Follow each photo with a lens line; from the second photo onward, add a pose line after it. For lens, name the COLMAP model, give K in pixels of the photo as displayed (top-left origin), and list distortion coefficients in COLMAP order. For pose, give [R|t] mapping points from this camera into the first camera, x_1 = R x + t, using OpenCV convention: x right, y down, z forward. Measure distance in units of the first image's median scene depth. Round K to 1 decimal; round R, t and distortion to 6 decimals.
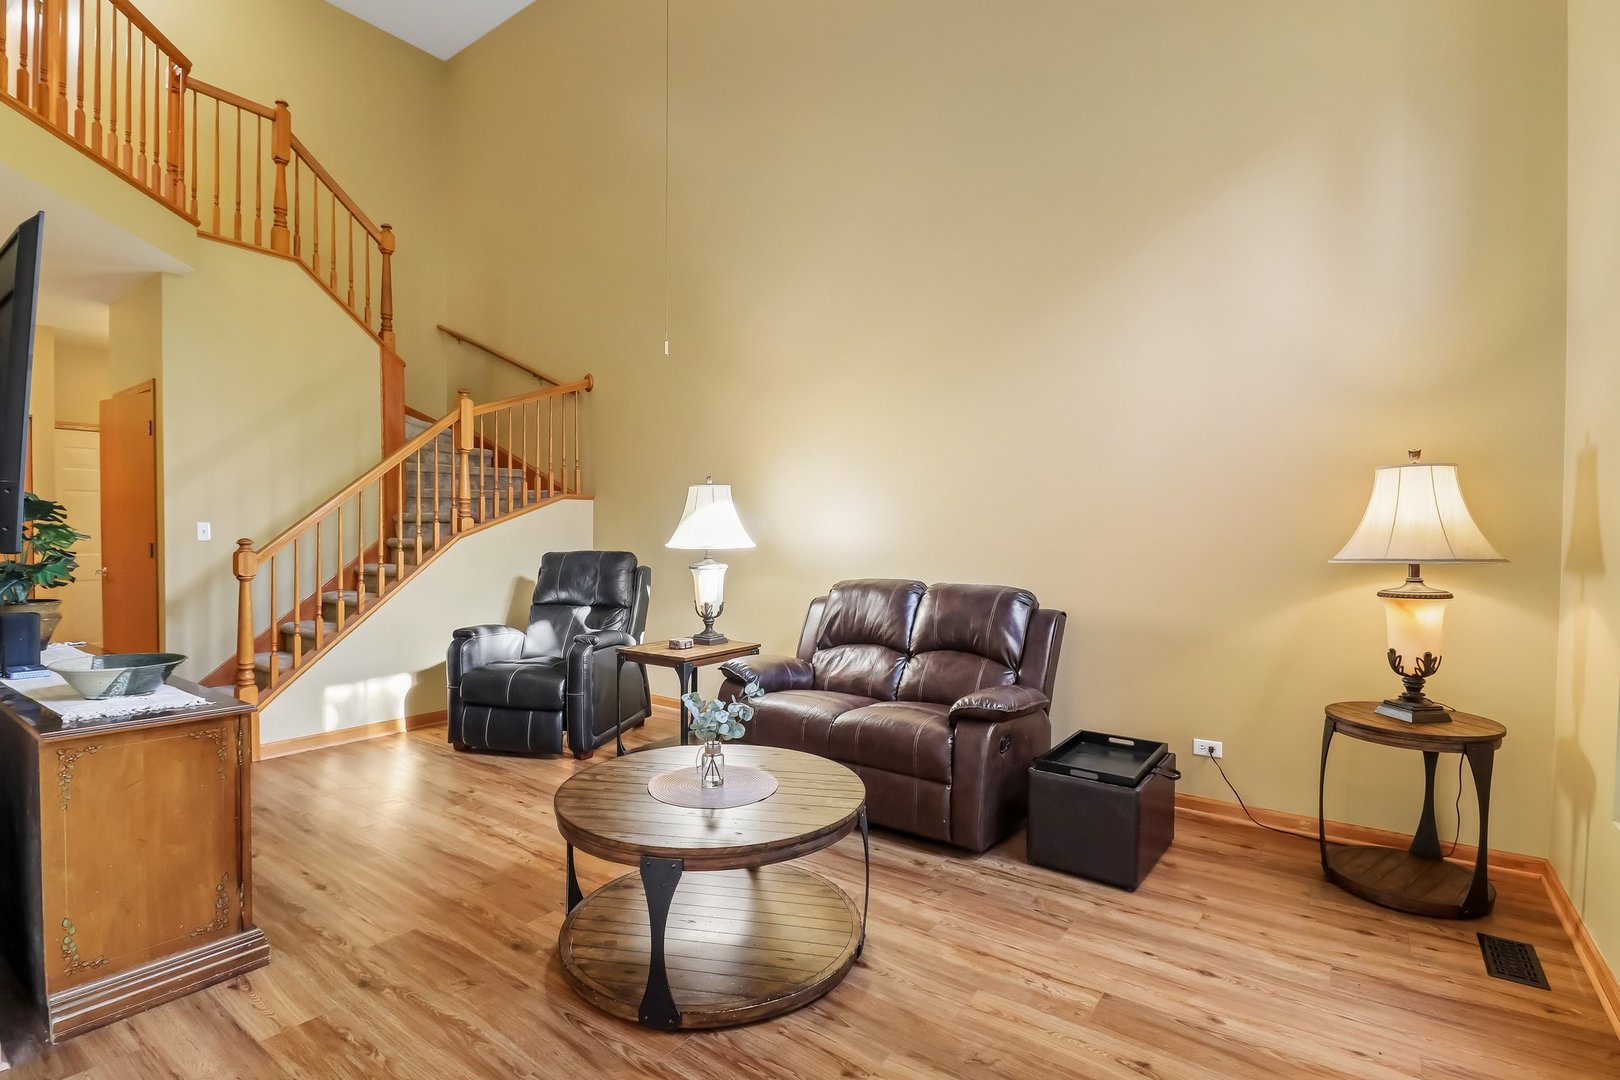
lens RADIAL K [[758.5, 0, 814.4], [0, 758.5, 523.9], [0, 0, 1]] dist [0.004005, -0.014561]
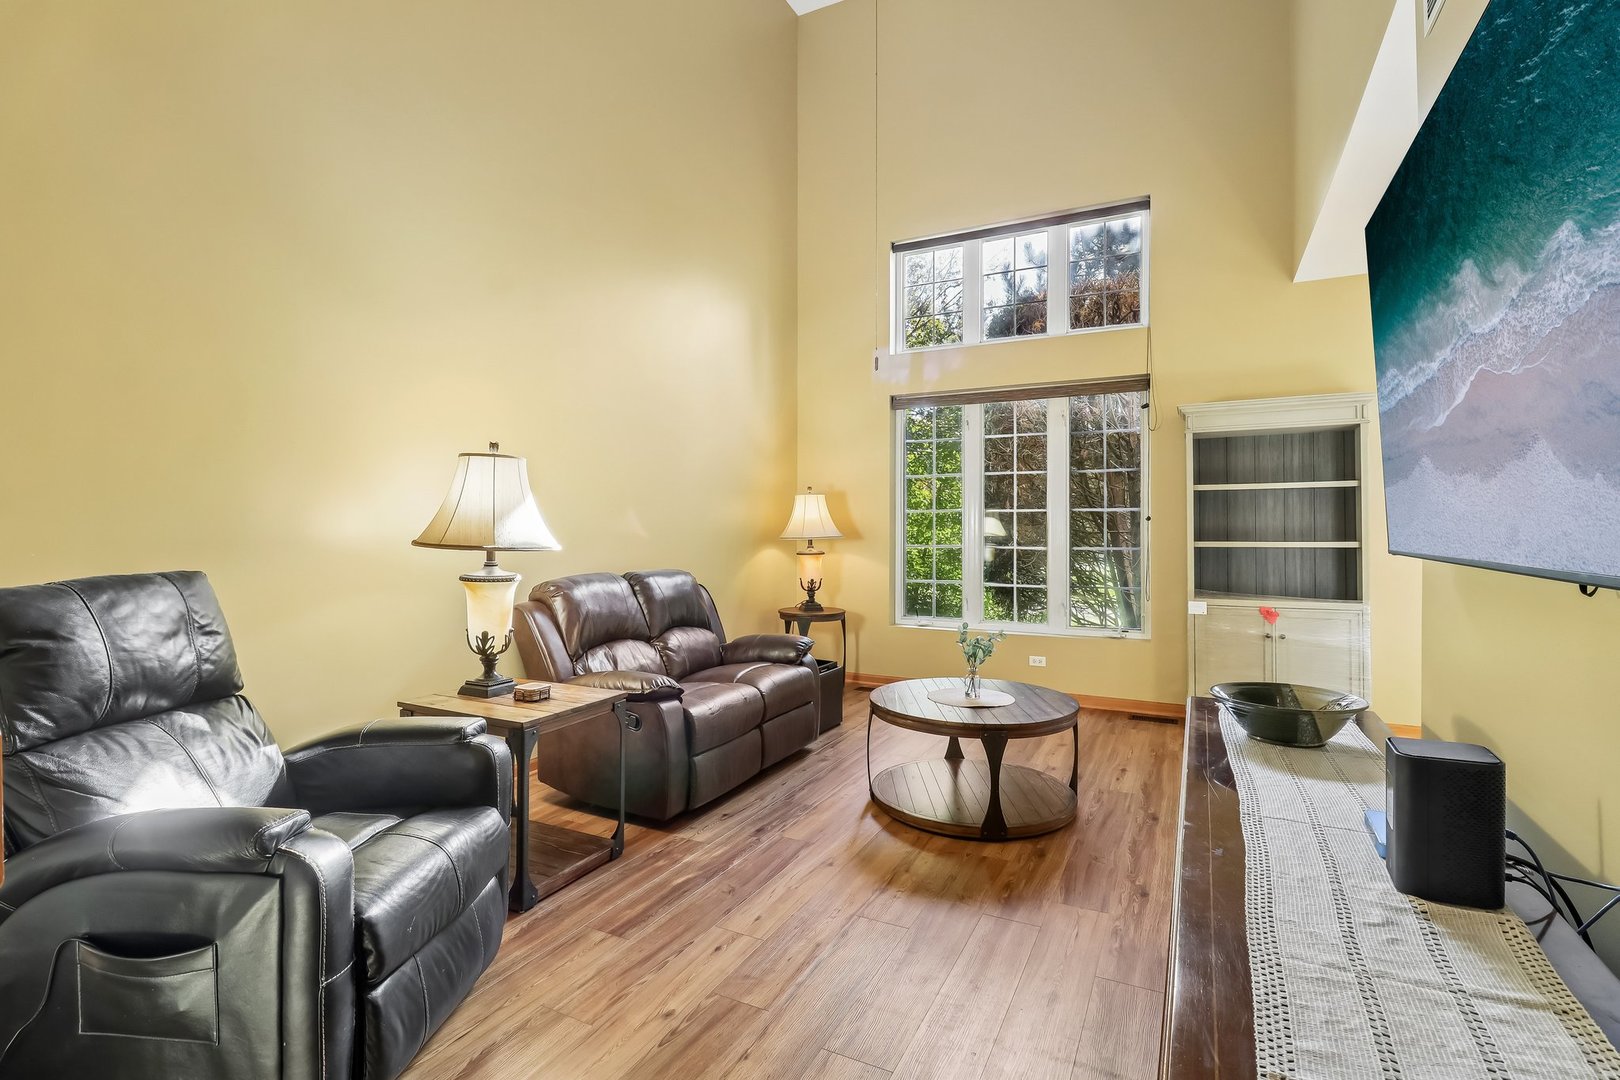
lens RADIAL K [[758.5, 0, 814.4], [0, 758.5, 523.9], [0, 0, 1]] dist [0.004005, -0.014561]
pose [[-0.146401, 0.009196, 0.989183, -1.315550], [-0.000751, 0.999955, -0.009407, 0.027843], [-0.989225, -0.002120, -0.146388, 1.301828]]
